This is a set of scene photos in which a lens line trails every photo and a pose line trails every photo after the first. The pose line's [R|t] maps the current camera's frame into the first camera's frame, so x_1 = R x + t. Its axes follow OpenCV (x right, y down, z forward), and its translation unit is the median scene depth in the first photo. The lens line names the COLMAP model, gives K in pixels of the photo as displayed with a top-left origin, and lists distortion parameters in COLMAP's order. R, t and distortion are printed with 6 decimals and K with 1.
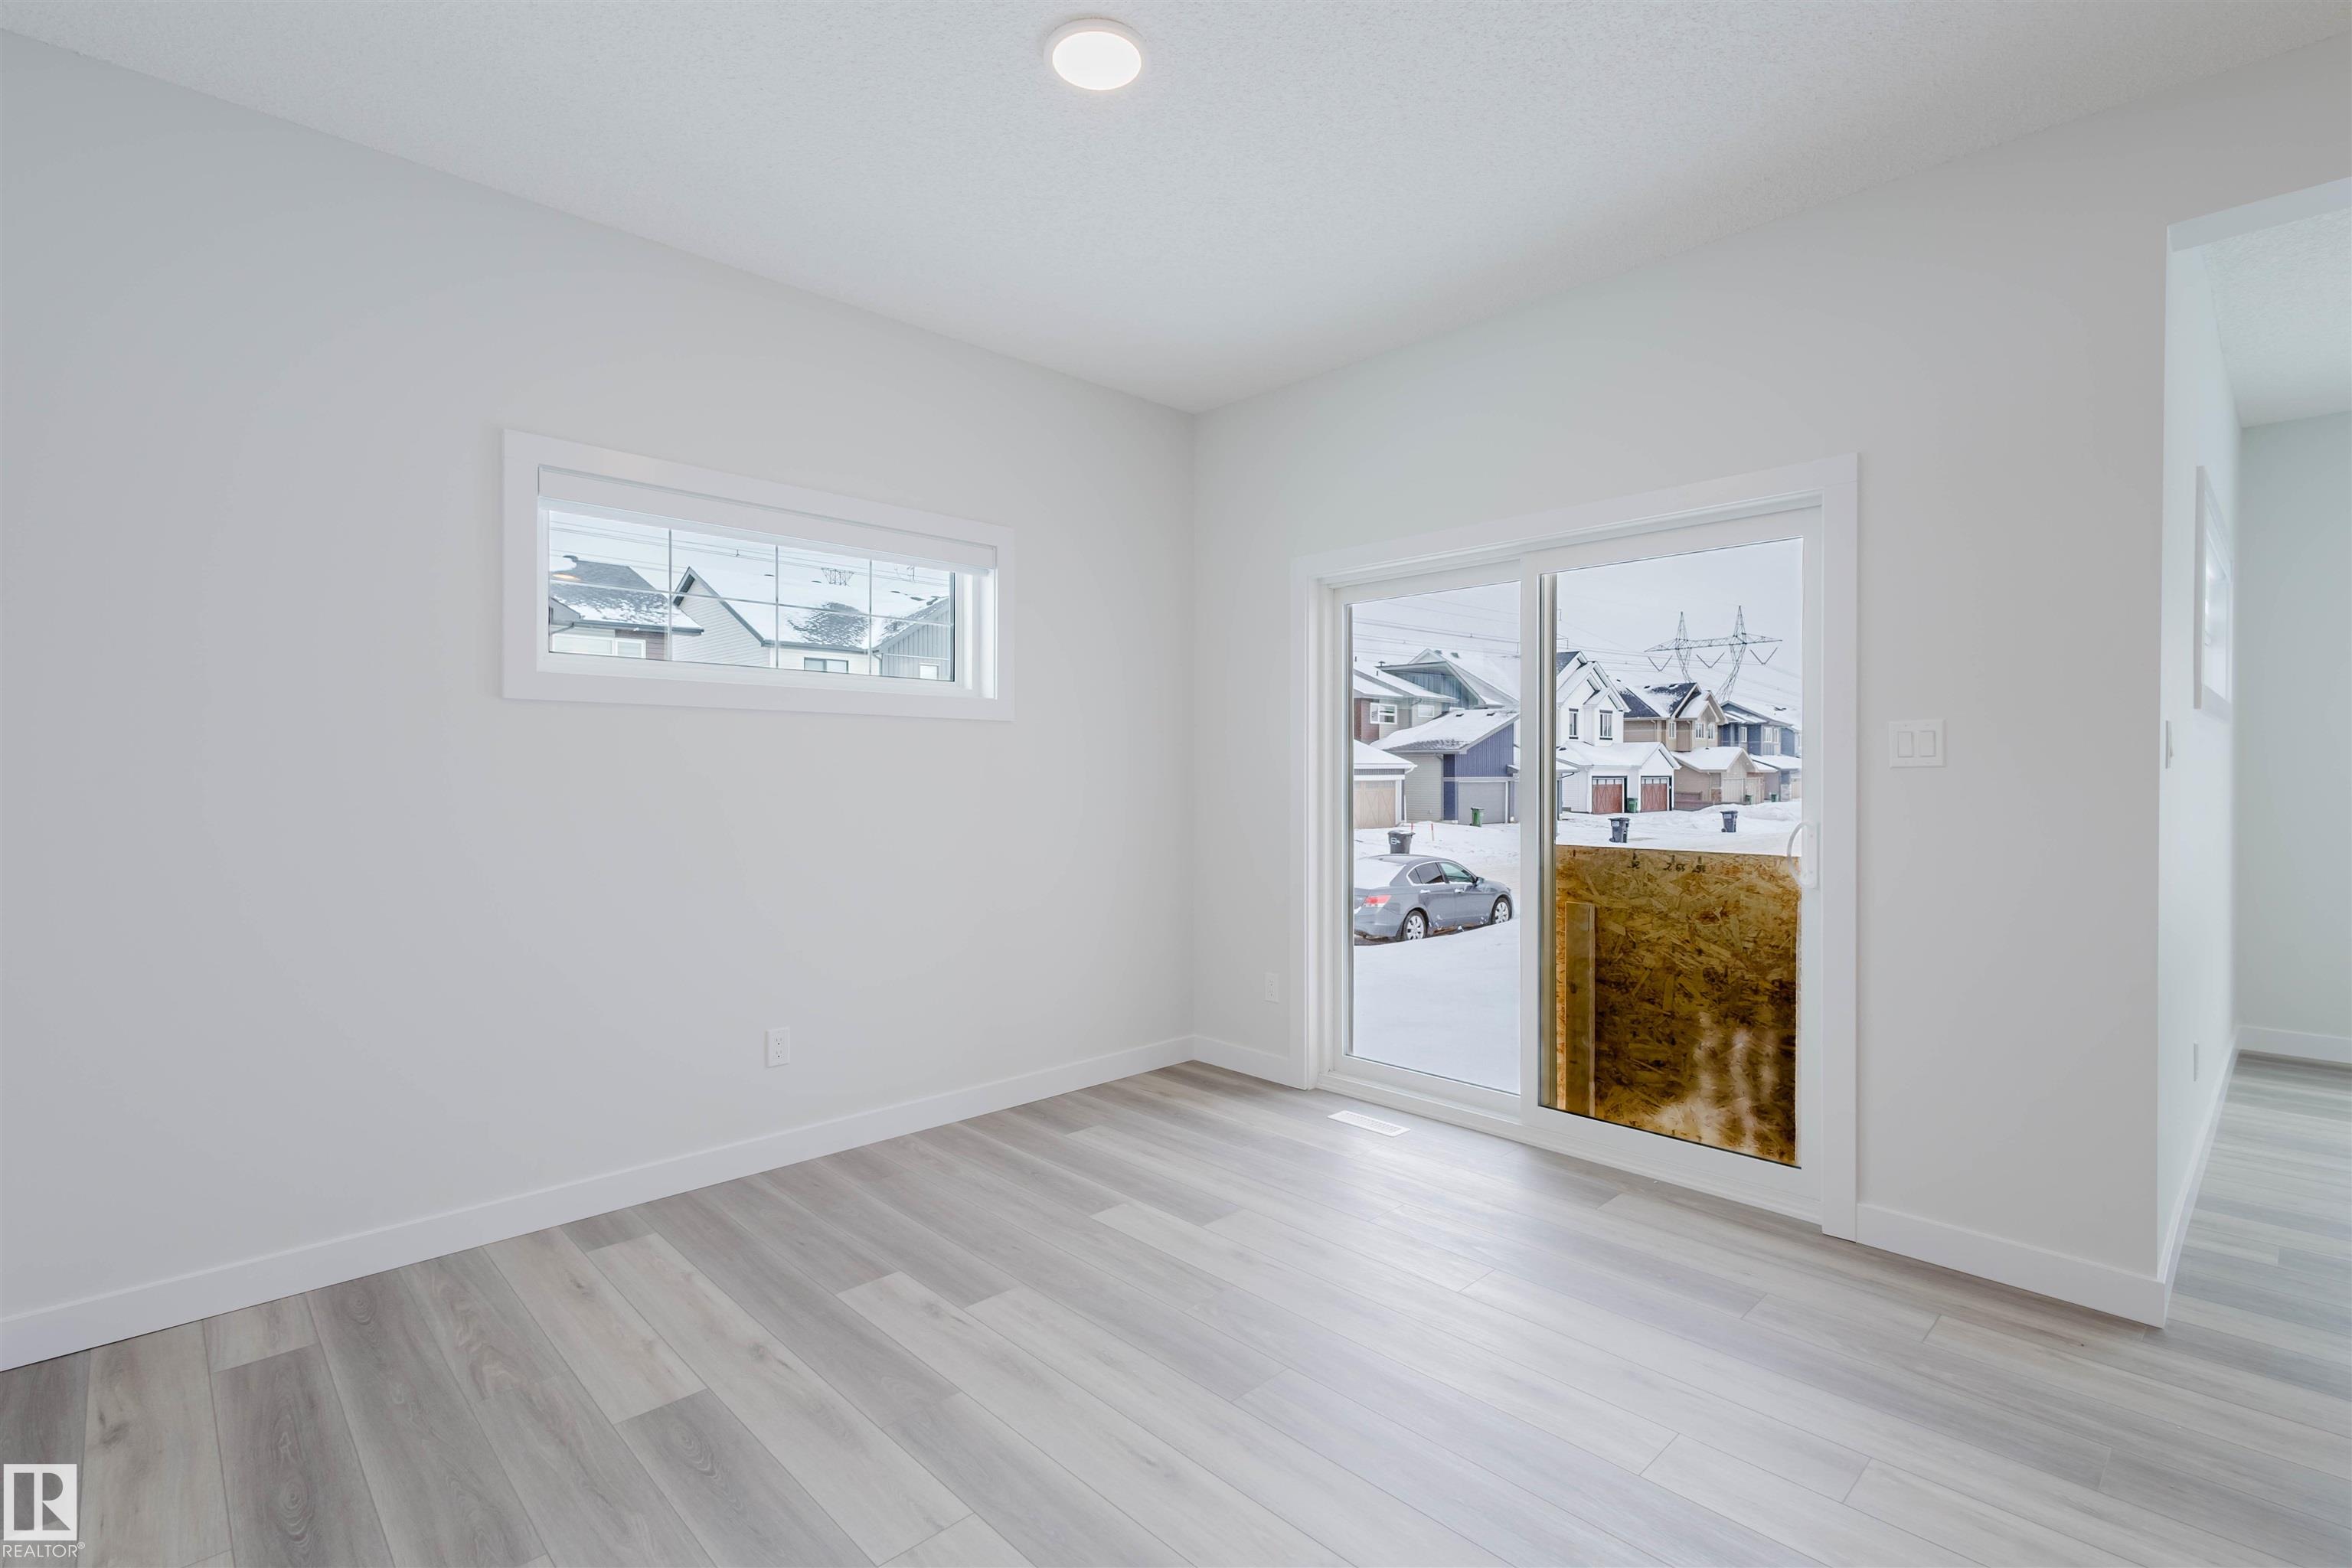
lens RADIAL K [[1078.9, 0, 1181.6], [0, 1078.9, 779.4], [0, 0, 1]] dist [0.017405, -0.005551]
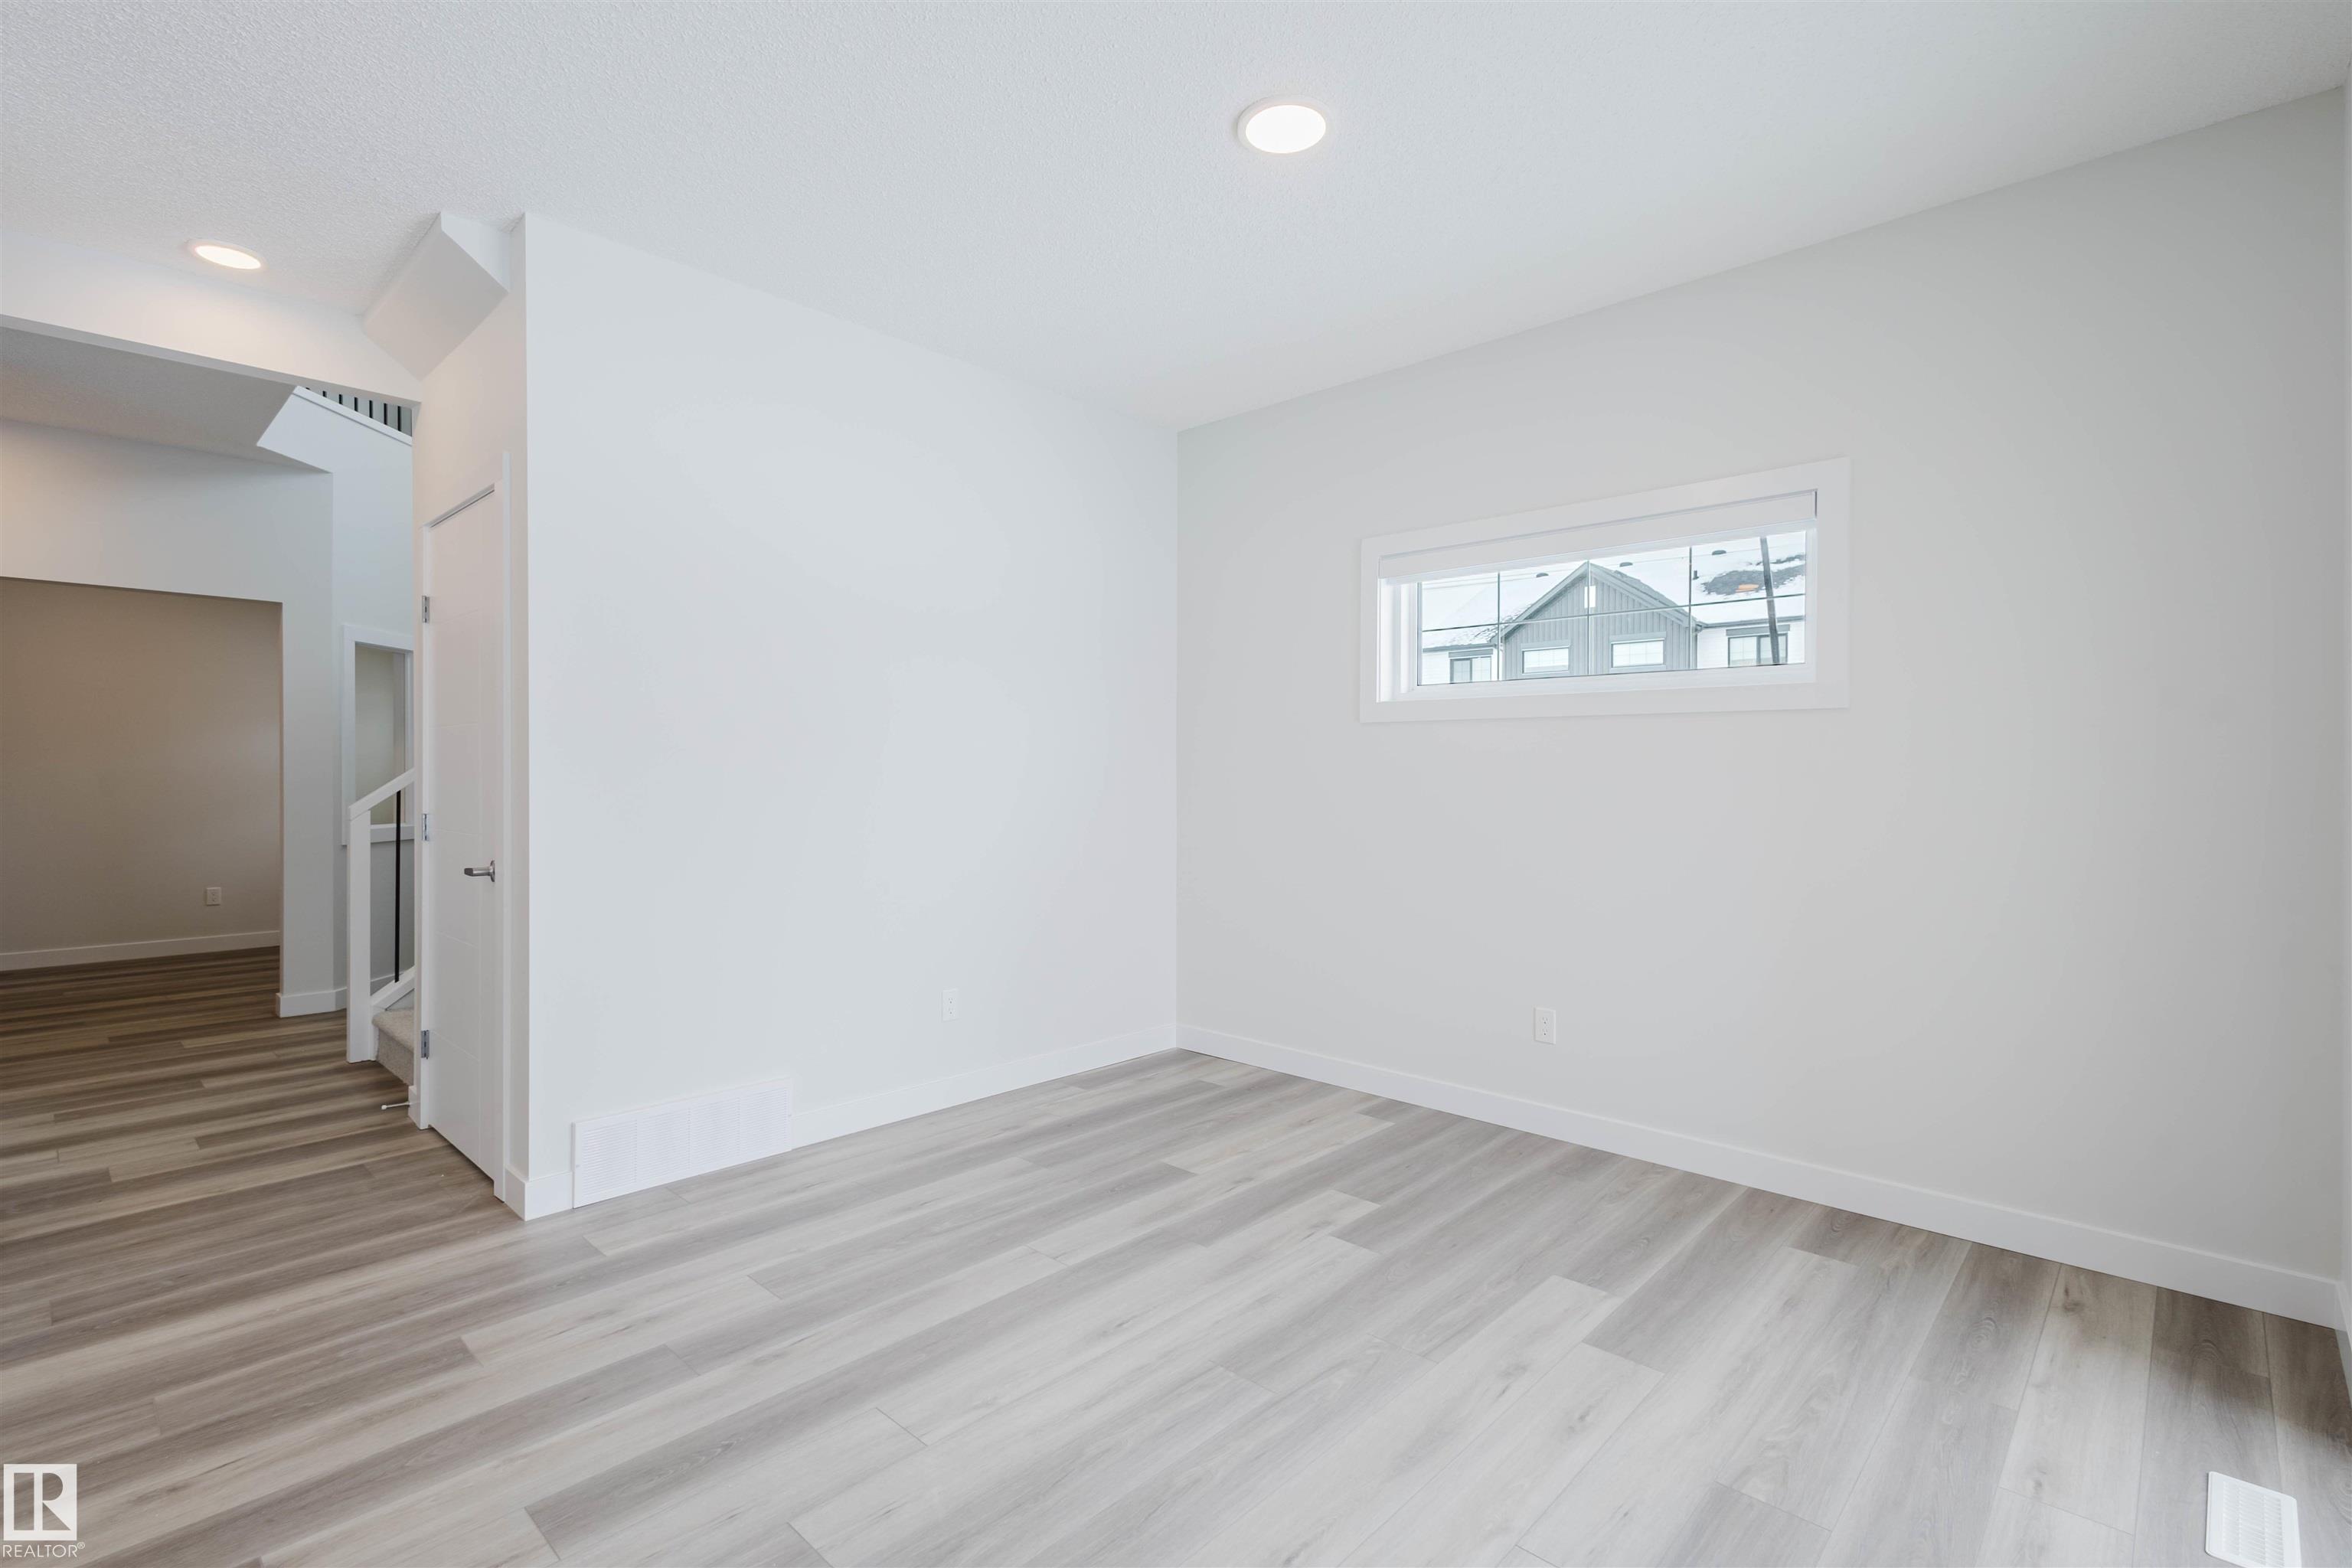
lens RADIAL K [[1078.9, 0, 1179.2], [0, 1078.9, 773.1], [0, 0, 1]] dist [0.017405, -0.005551]
pose [[0.053389, -0.002470, -0.998571, 0.730169], [-0.013430, 0.999905, -0.003191, 0.003001], [0.998483, 0.013581, 0.053350, 0.601906]]
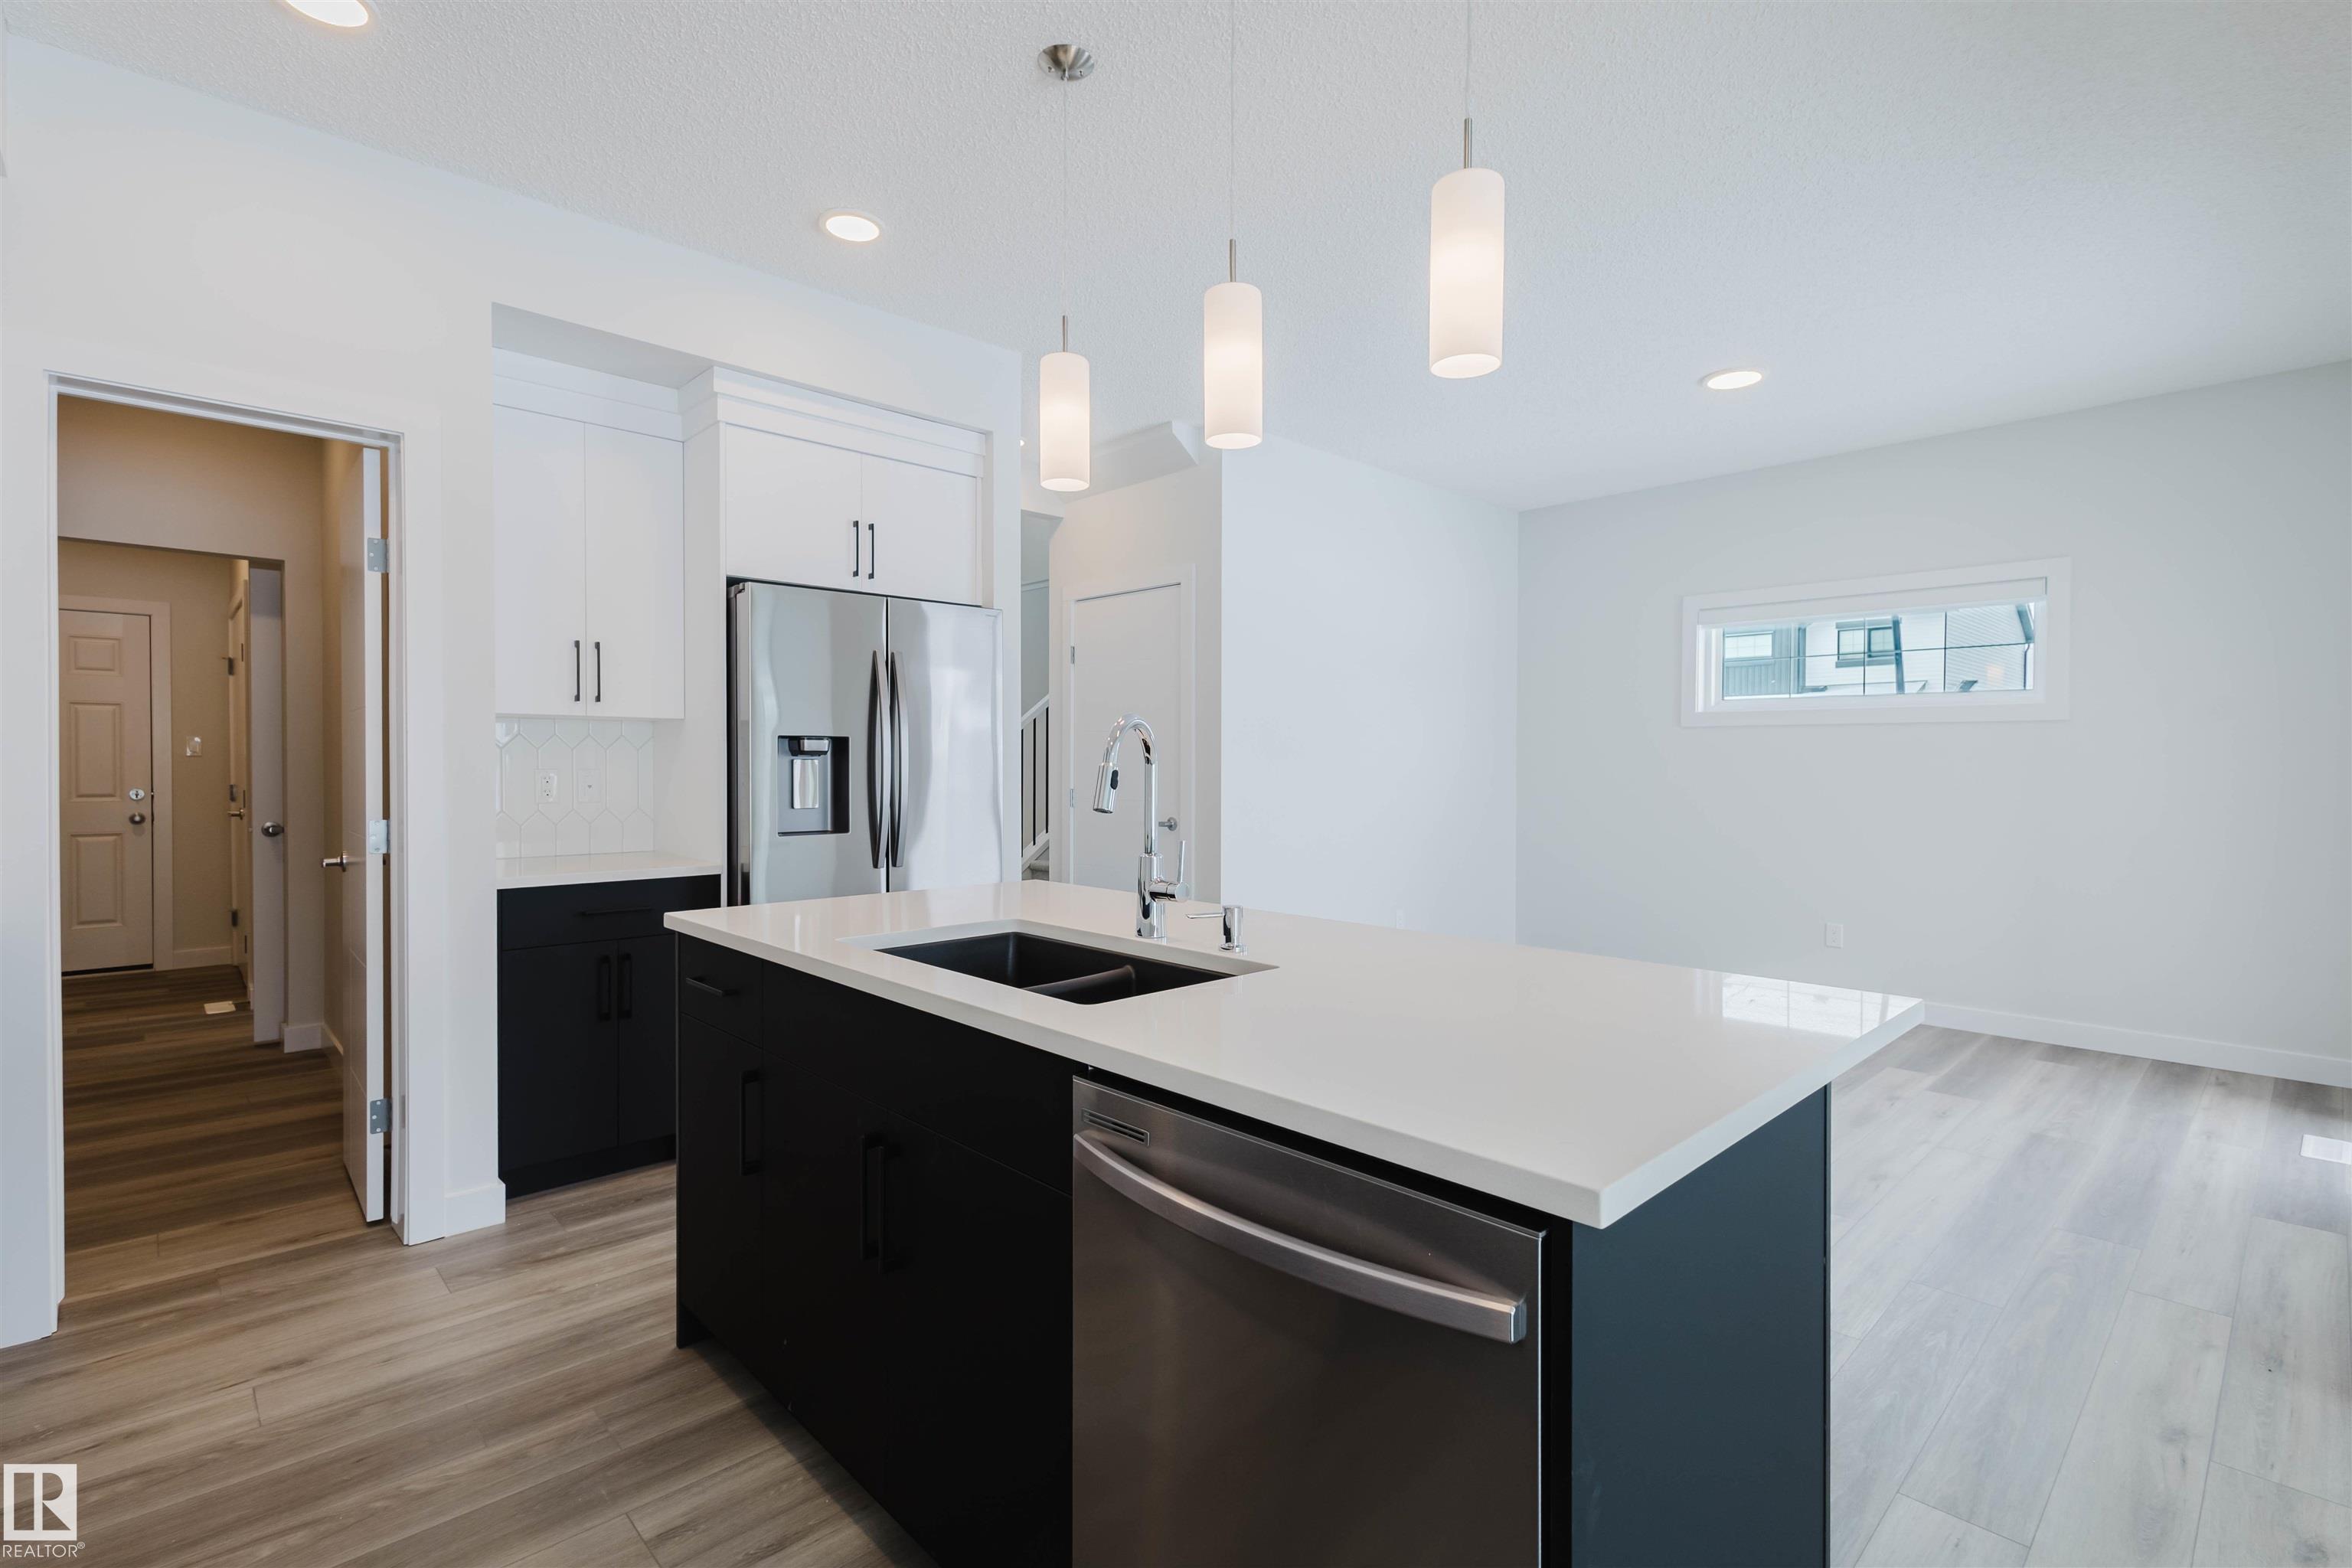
lens RADIAL K [[1078.9, 0, 1175.8], [0, 1078.9, 780.7], [0, 0, 1]] dist [0.017405, -0.005551]
pose [[-0.005566, 0.015830, -0.999859, 1.264508], [-0.015621, 0.999751, 0.015915, 0.009233], [0.999862, 0.015707, -0.005318, 0.064100]]
